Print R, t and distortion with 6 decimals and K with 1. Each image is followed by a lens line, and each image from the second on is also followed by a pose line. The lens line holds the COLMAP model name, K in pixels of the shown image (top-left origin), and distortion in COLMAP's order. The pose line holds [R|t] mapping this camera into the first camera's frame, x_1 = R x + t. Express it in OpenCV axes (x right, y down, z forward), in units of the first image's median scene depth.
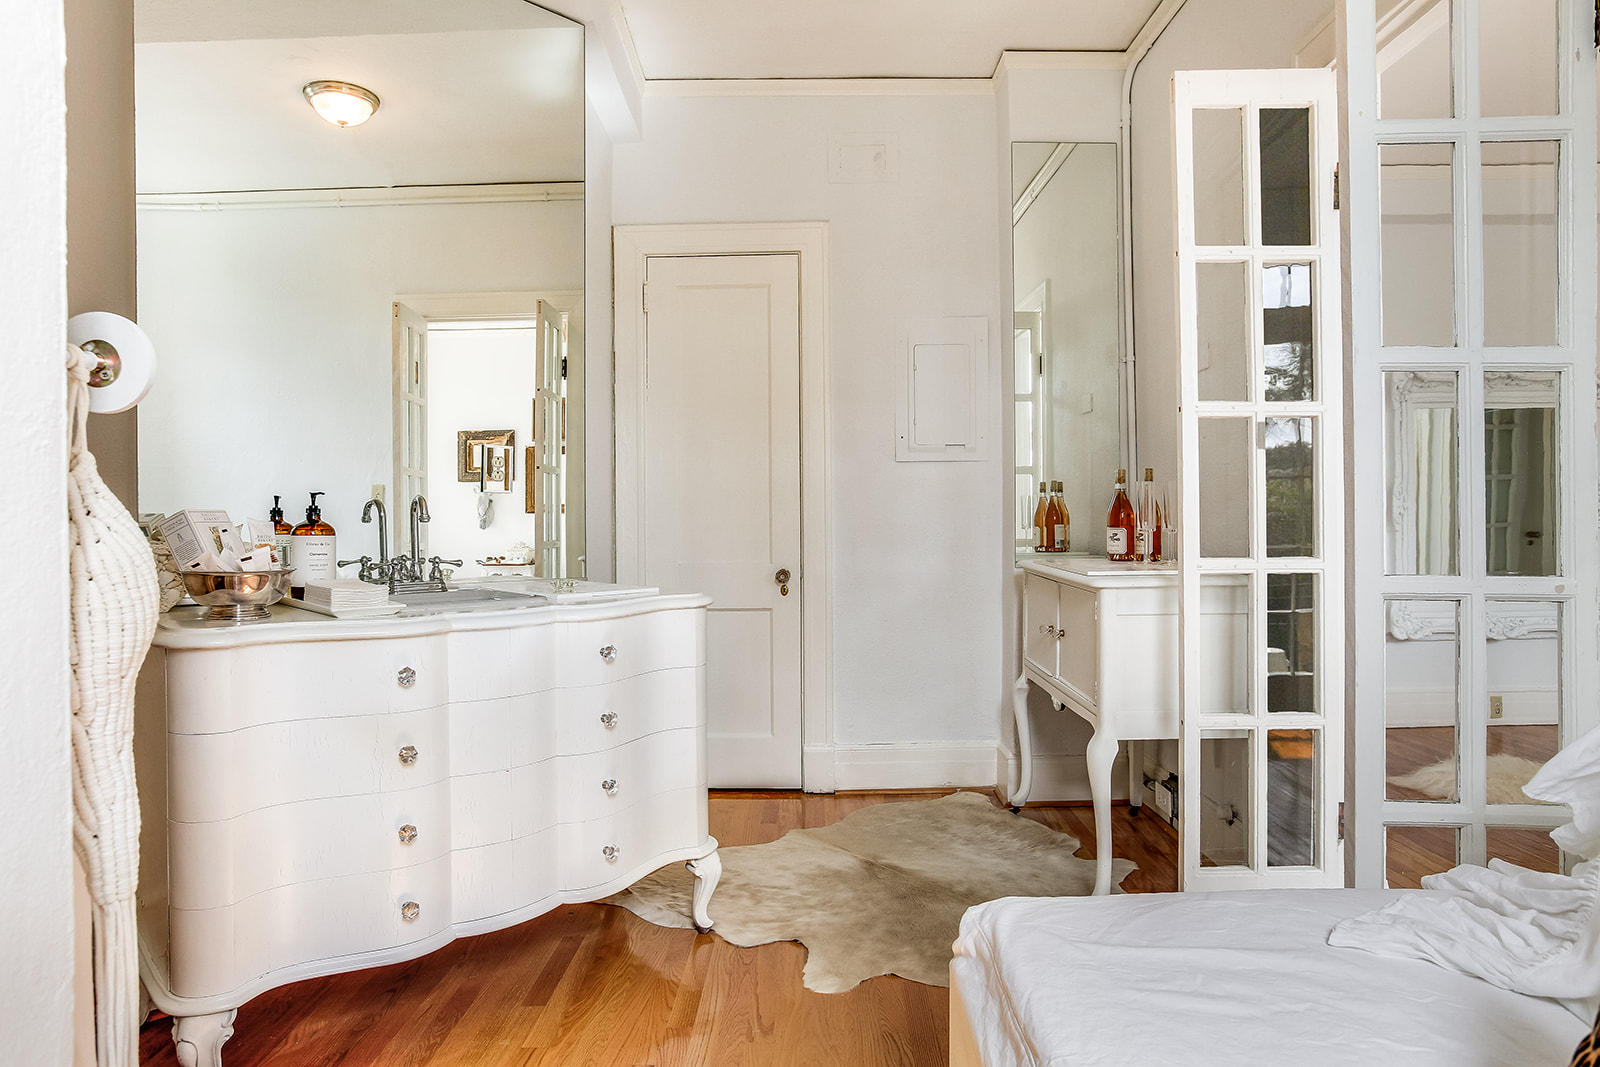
lens RADIAL K [[980.6, 0, 797.8], [0, 980.6, 516.9], [0, 0, 1]] dist [0.000052, 0.000144]
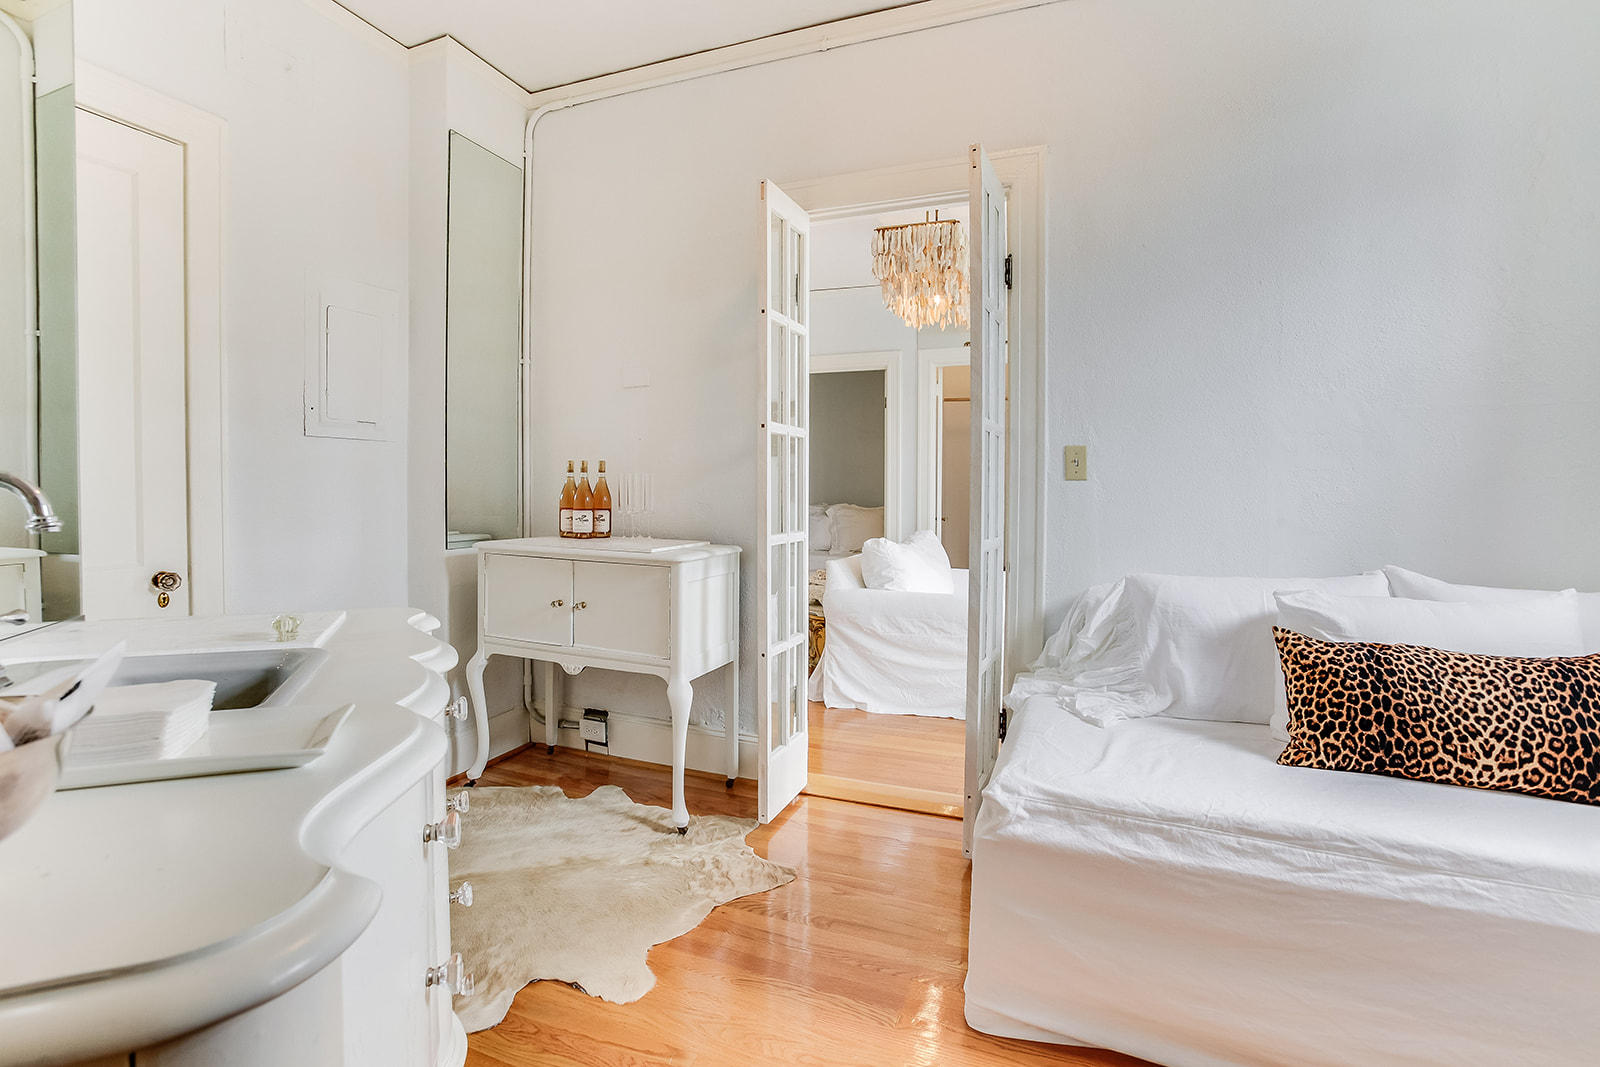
lens RADIAL K [[773.0, 0, 798.2], [0, 773.0, 503.7], [0, 0, 1]] dist [0.000278, 0.000107]
pose [[0.357244, 0.000184, 0.934011, -0.457585], [-0.004062, 0.999991, 0.001357, 0.000383], [-0.934002, -0.004279, 0.357242, 0.425748]]
